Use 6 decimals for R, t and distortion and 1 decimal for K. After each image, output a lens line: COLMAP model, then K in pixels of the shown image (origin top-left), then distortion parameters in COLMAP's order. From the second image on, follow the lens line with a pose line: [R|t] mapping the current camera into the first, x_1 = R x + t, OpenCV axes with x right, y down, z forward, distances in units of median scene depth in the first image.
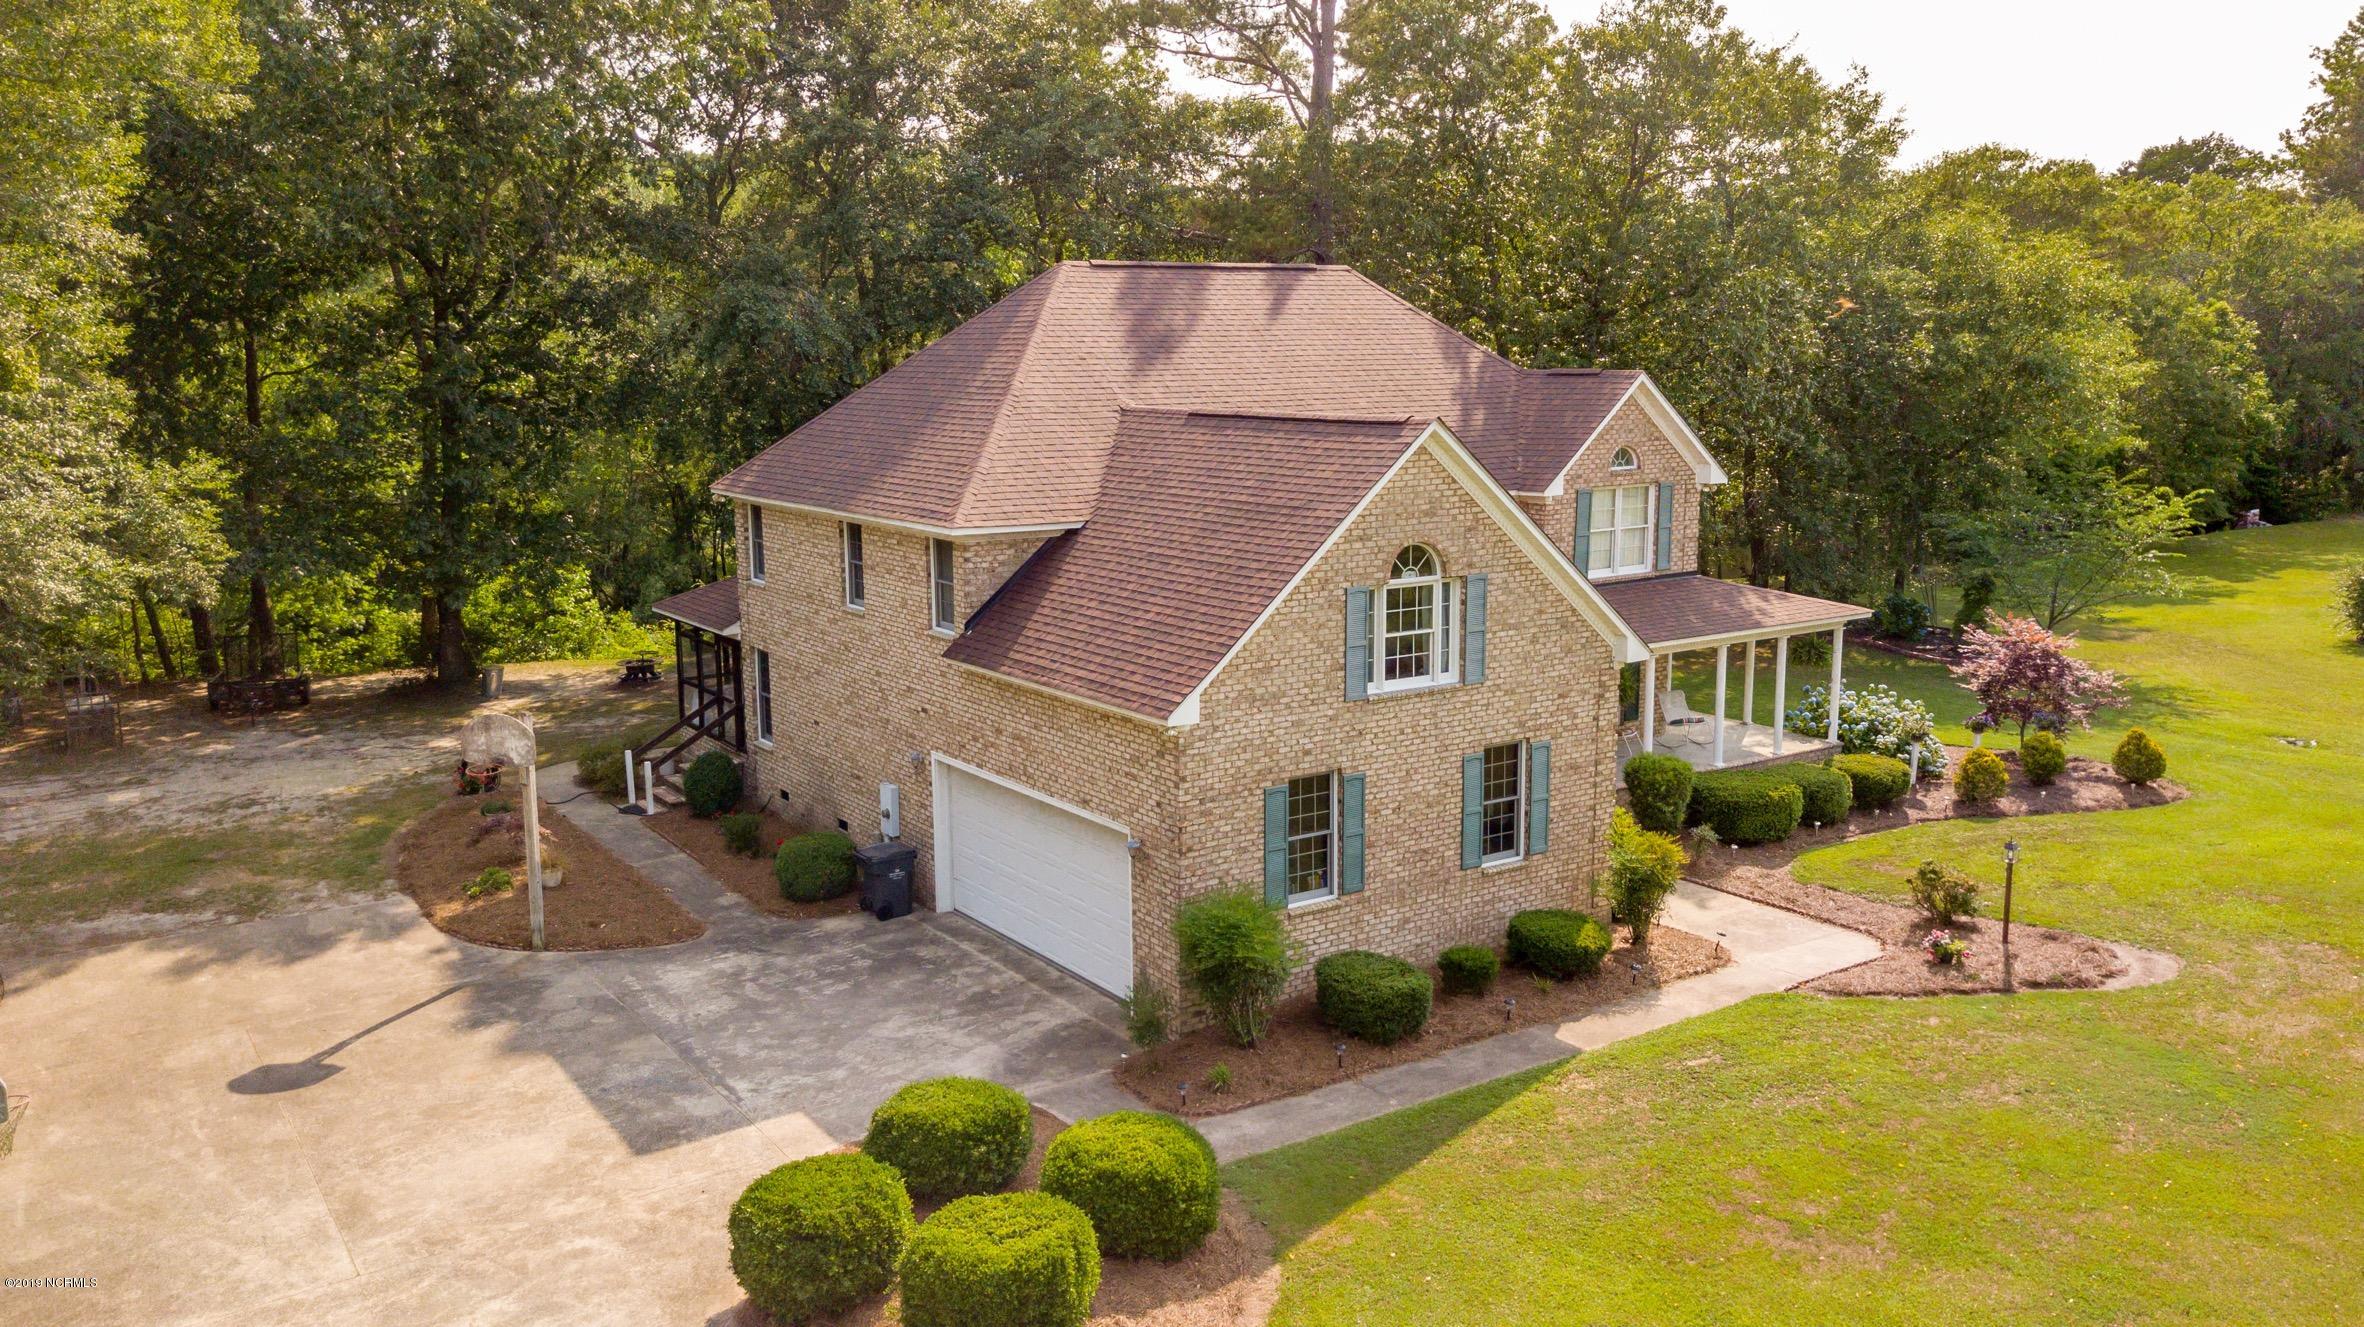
lens RADIAL K [[1807.4, 0, 1182.0], [0, 1807.4, 663.5], [0, 0, 1]] dist [0.069853, 0.002484]
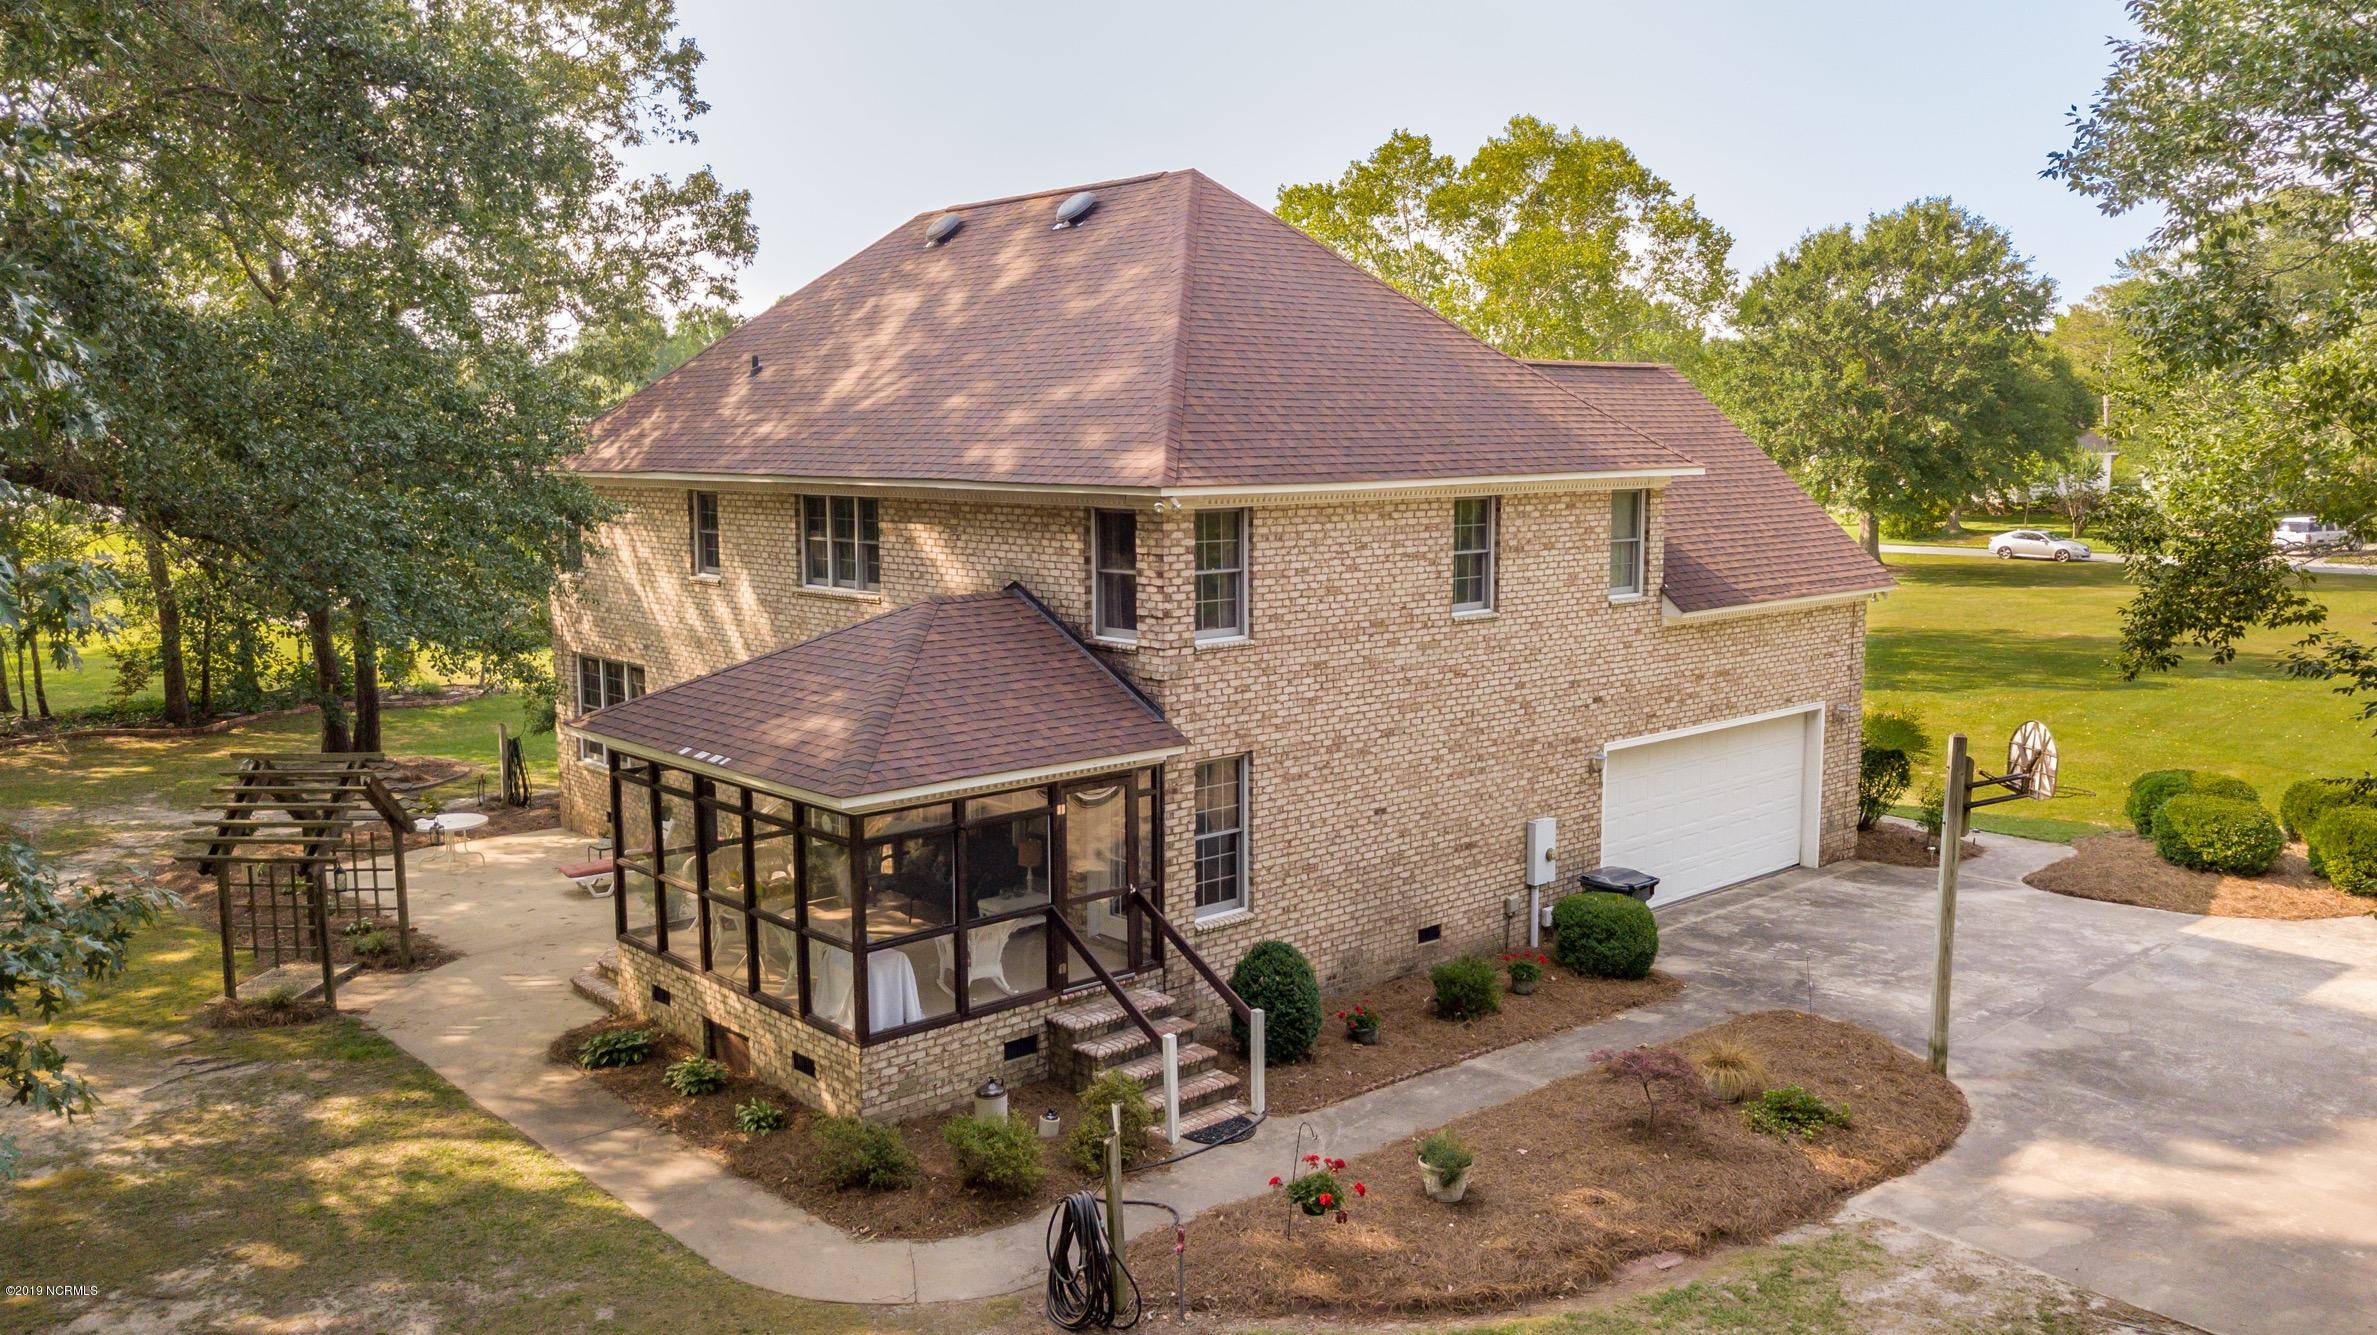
lens RADIAL K [[1817.3, 0, 1188.5], [0, 1817.3, 667.5], [0, 0, 1]] dist [0.069853, 0.002484]
pose [[-0.150589, -0.105821, 0.982916, -0.977952], [0.174576, 0.975783, 0.131799, -0.138549], [-0.973060, 0.191441, -0.128469, 1.326766]]
